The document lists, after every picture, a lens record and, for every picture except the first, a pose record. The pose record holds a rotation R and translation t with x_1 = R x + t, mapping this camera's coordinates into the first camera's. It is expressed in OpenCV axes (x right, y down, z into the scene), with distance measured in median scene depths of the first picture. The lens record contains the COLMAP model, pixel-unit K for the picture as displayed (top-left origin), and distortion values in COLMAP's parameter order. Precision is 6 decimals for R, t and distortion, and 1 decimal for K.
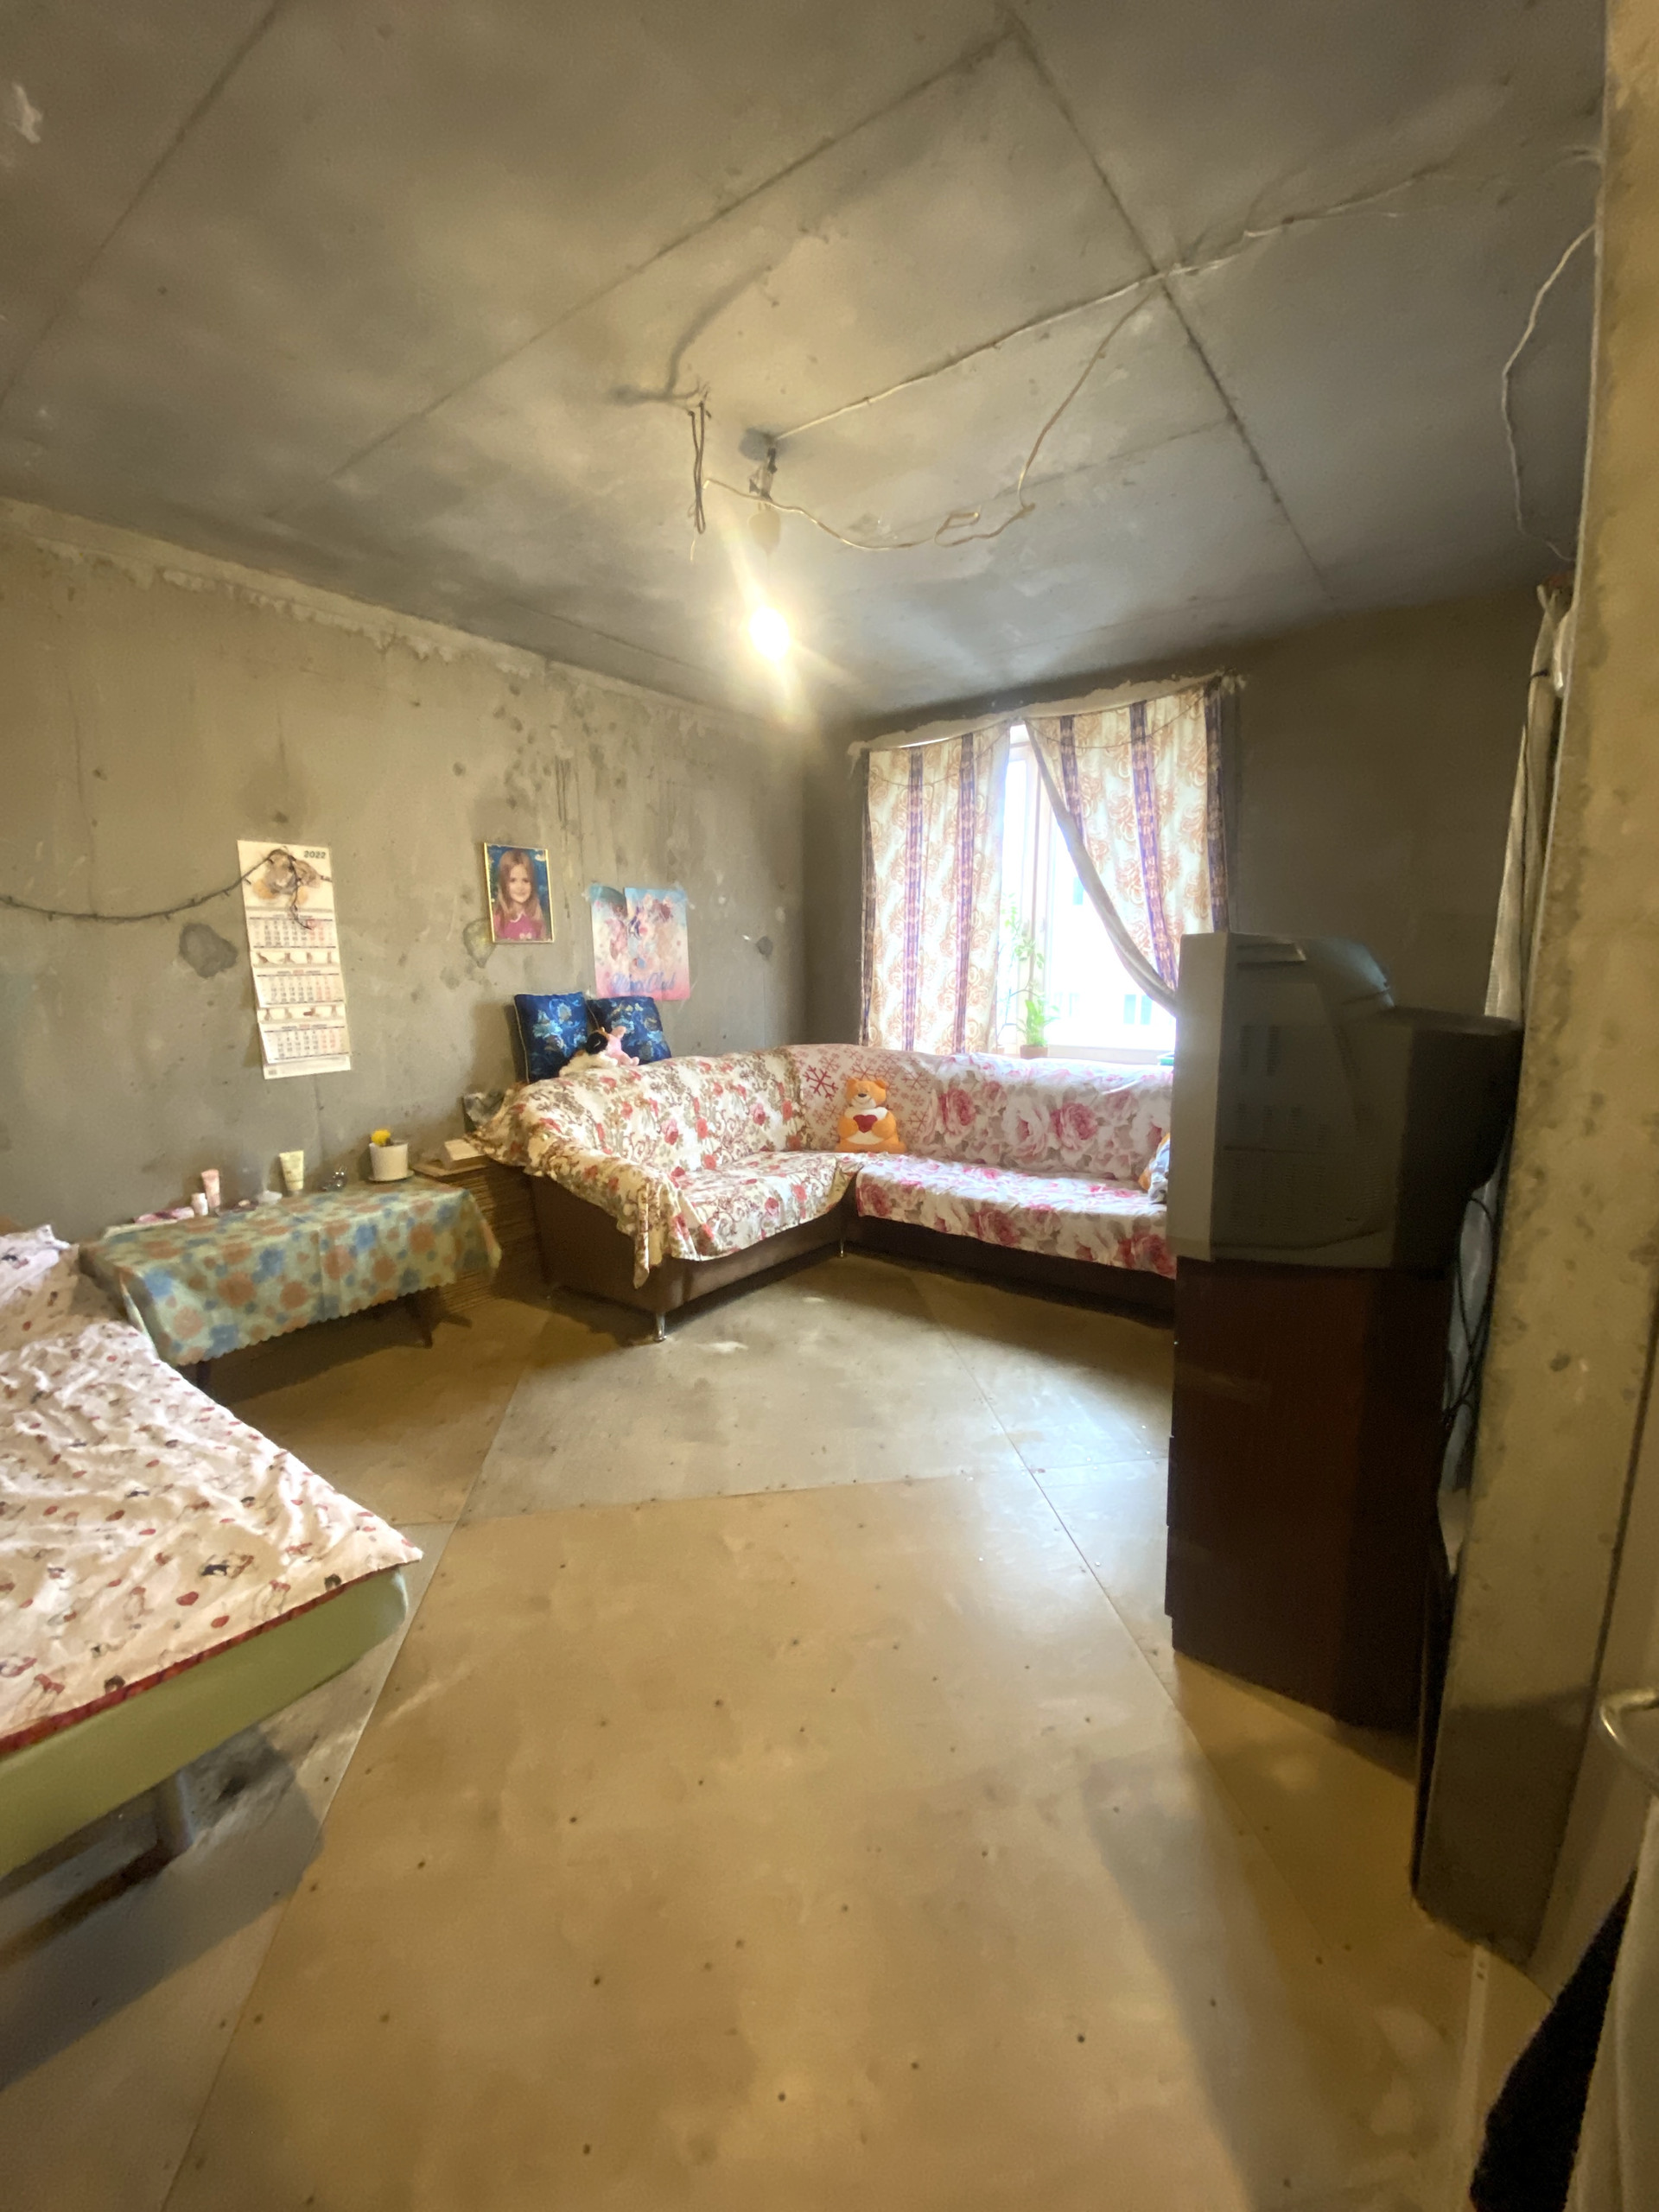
lens RADIAL K [[886.5, 0, 848.3], [0, 886.5, 1115.5], [0, 0, 1]] dist [0.003098, -0.015485]
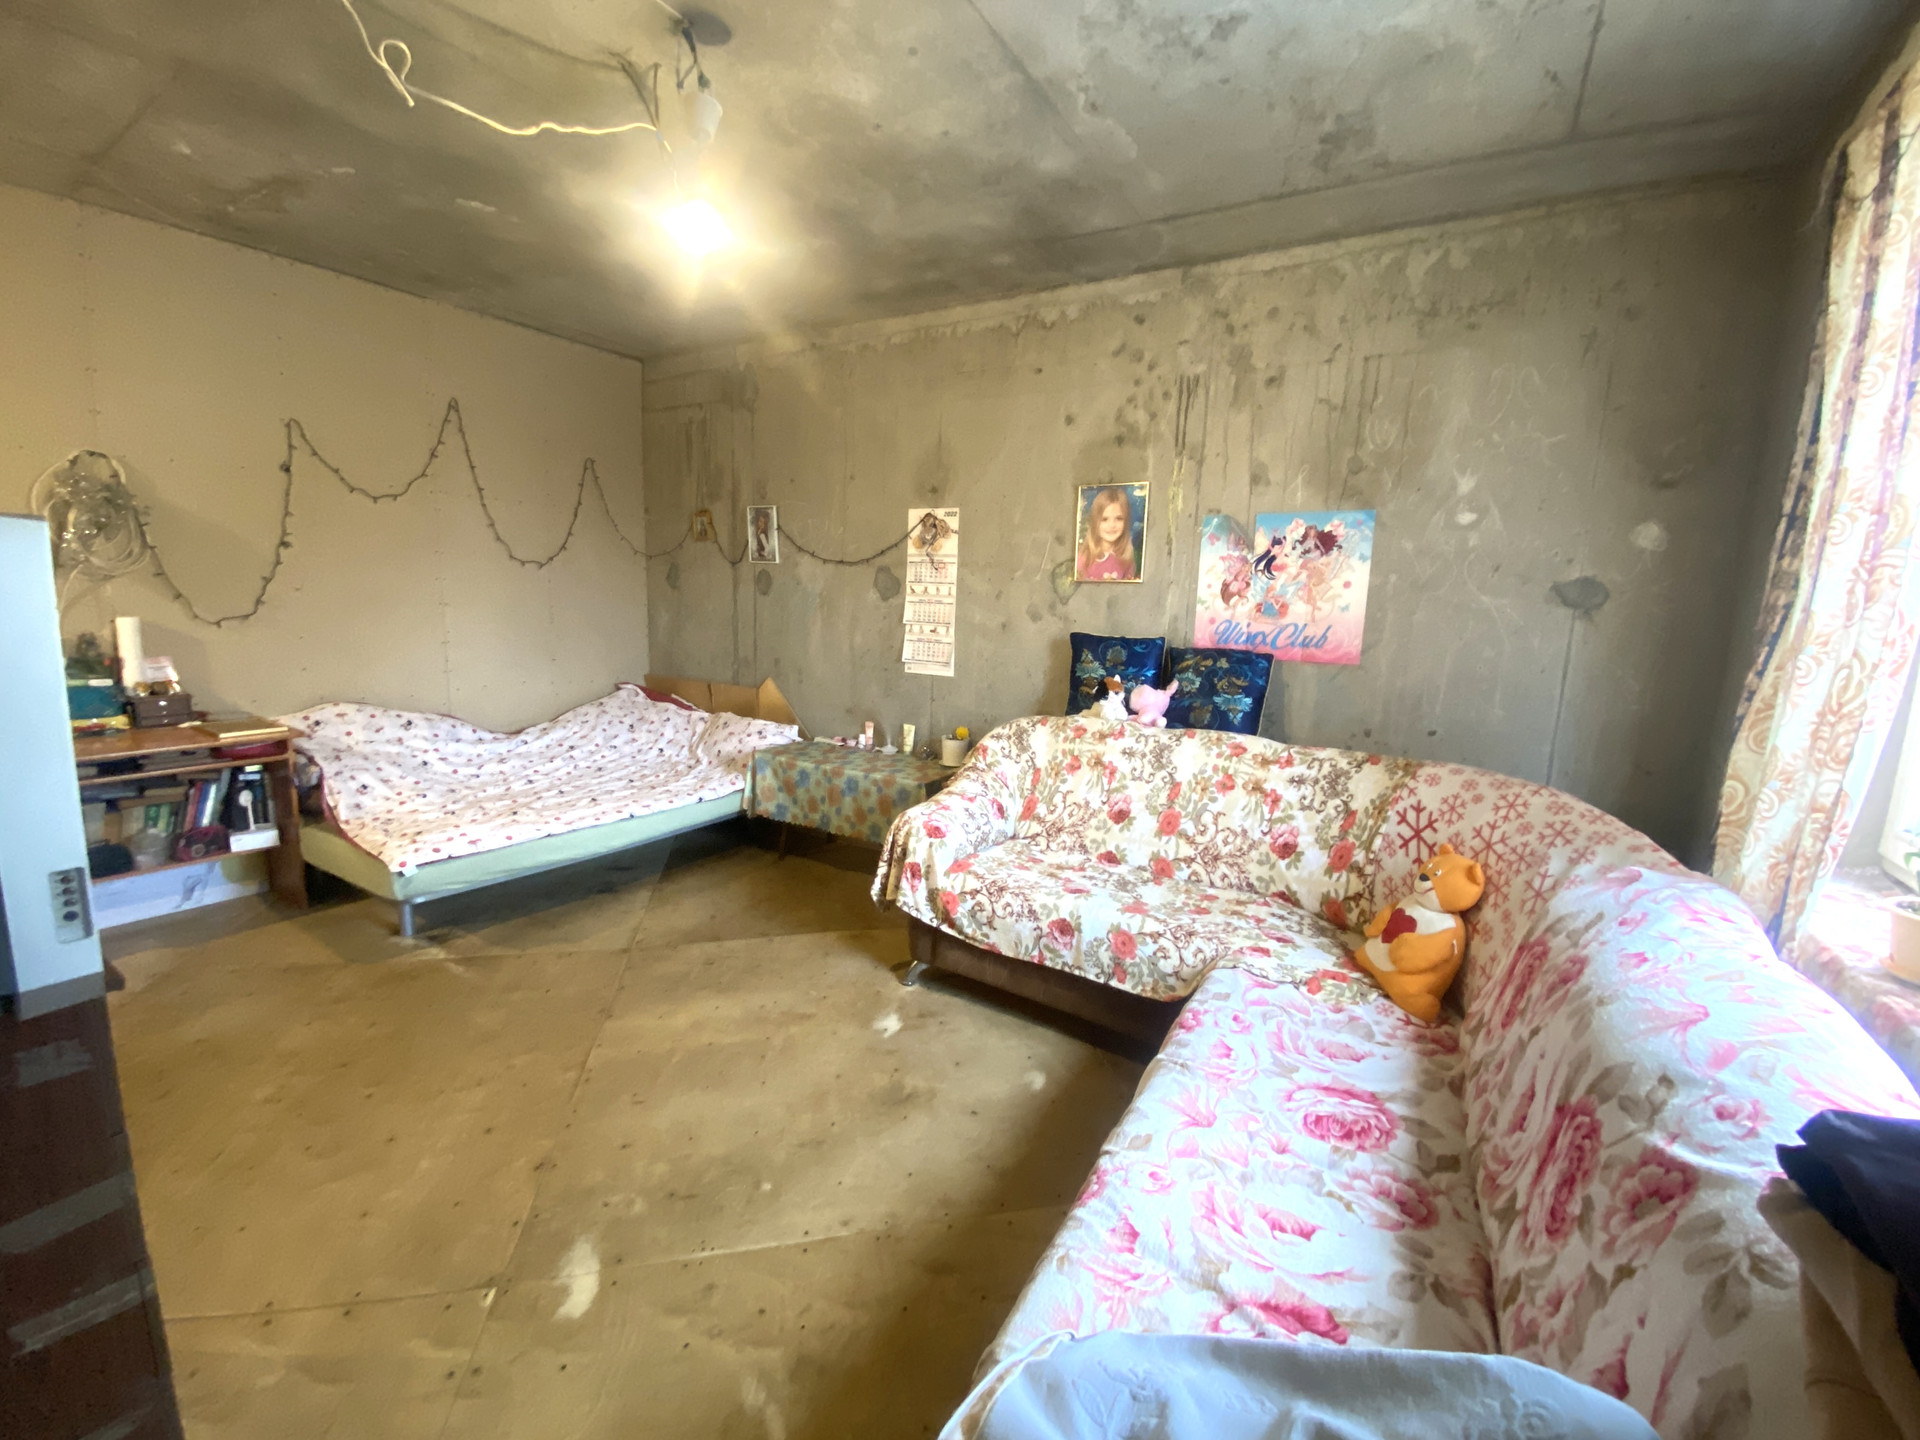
lens RADIAL K [[764.3, 0, 960.0], [0, 764.3, 720.0], [0, 0, 1]] dist [0.011994, -0.000212]
pose [[0.057711, 0.161917, -0.985115, 0.487092], [-0.215699, 0.965475, 0.146053, -0.135581], [0.974753, 0.204060, 0.090644, 0.794557]]
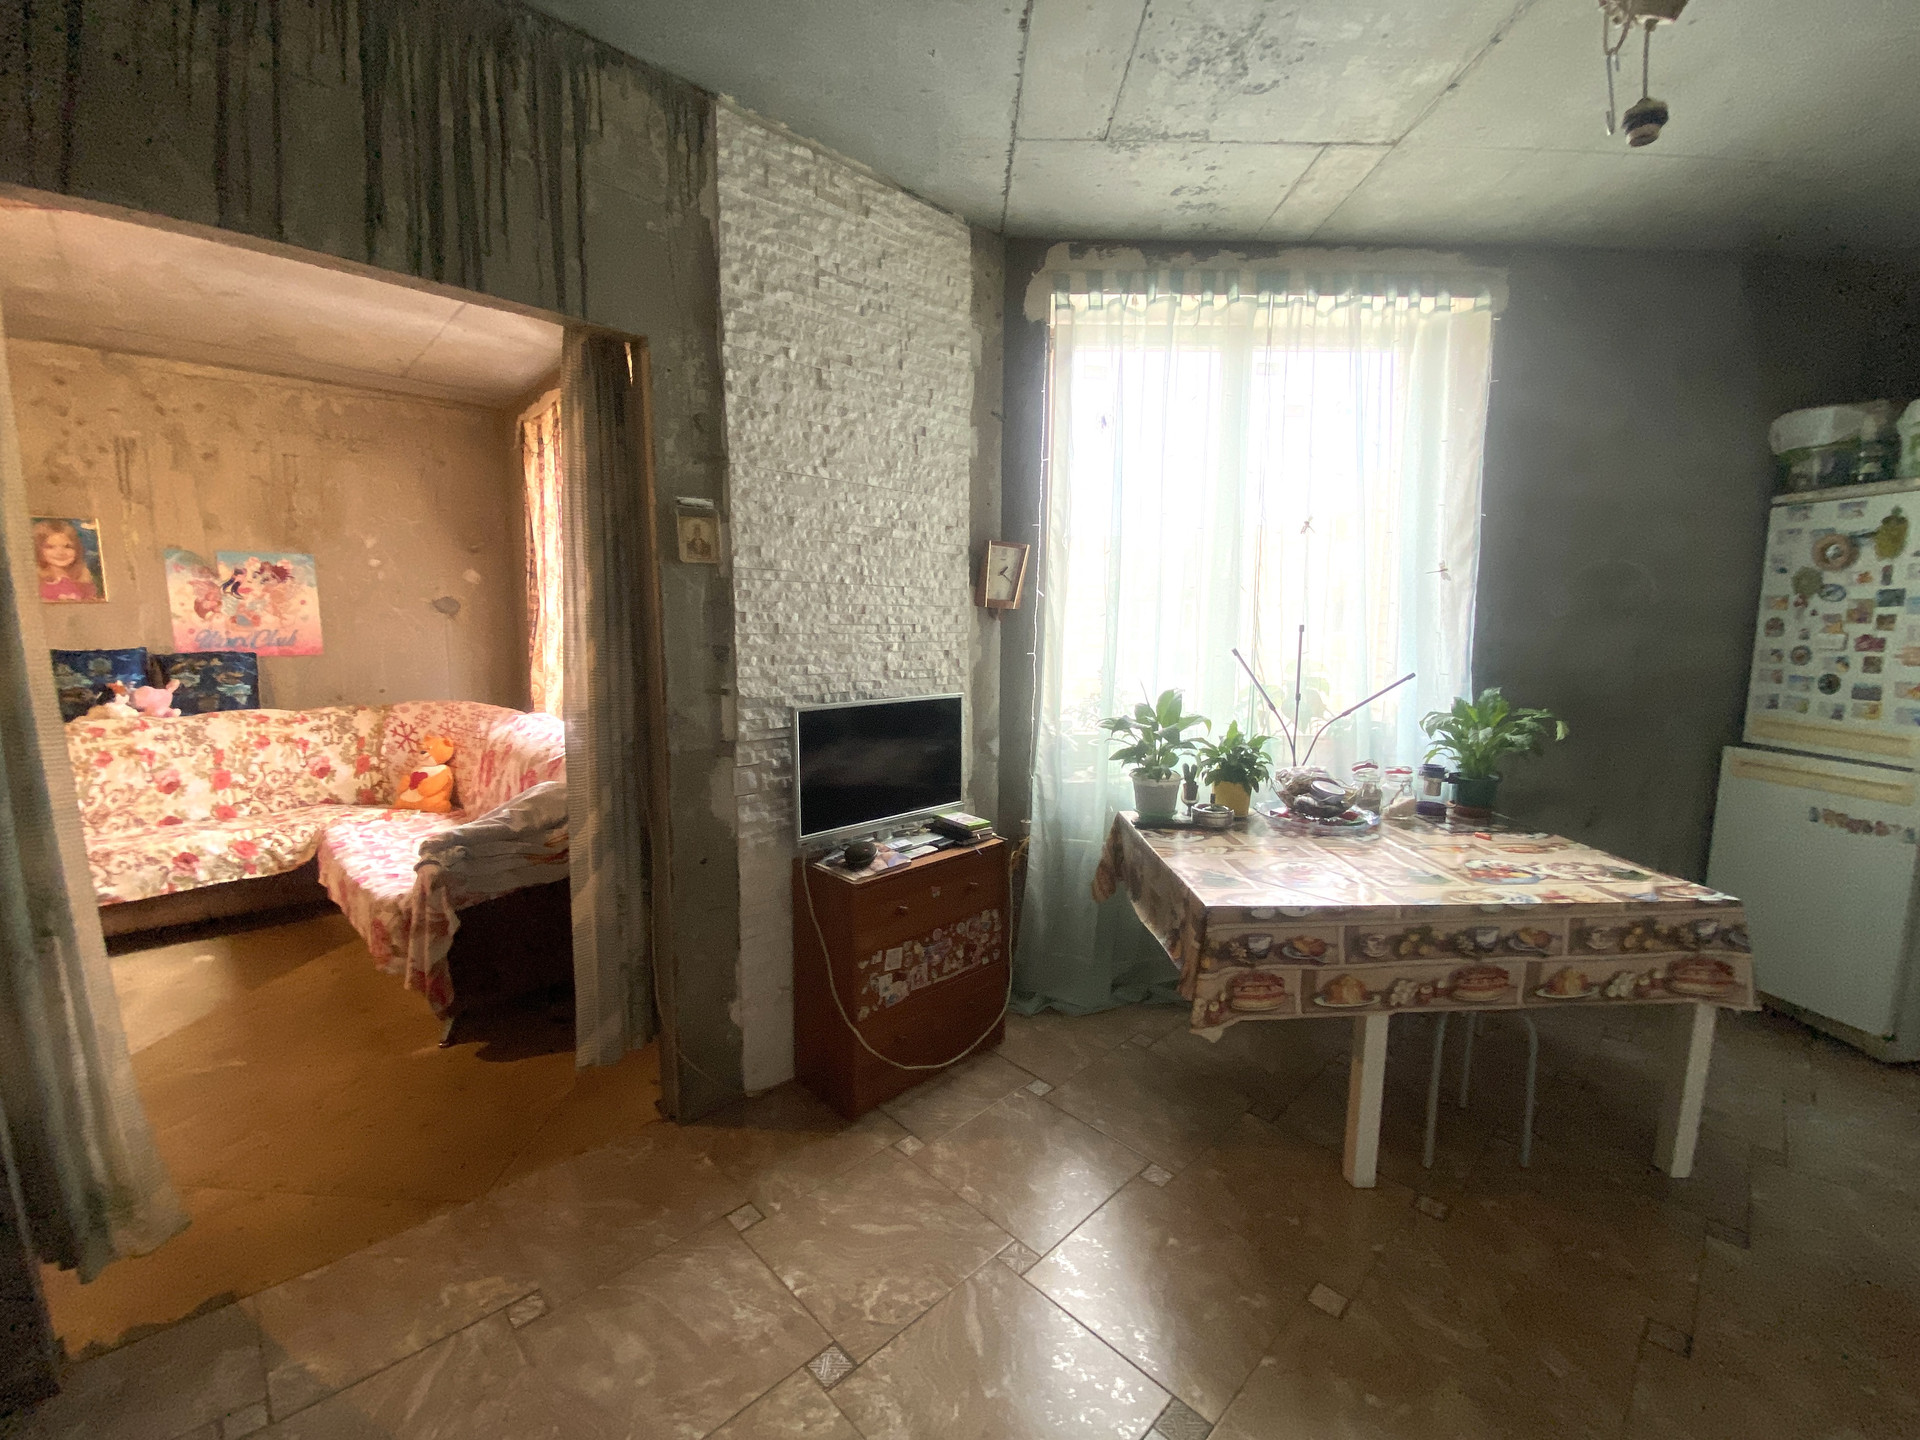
lens RADIAL K [[769.4, 0, 962.7], [0, 769.4, 713.0], [0, 0, 1]] dist [0.003098, -0.015485]
pose [[0.987029, 0.031055, -0.157512, 0.882958], [-0.039696, 0.997857, -0.052018, -0.054571], [0.155559, 0.057596, 0.986146, 0.267893]]
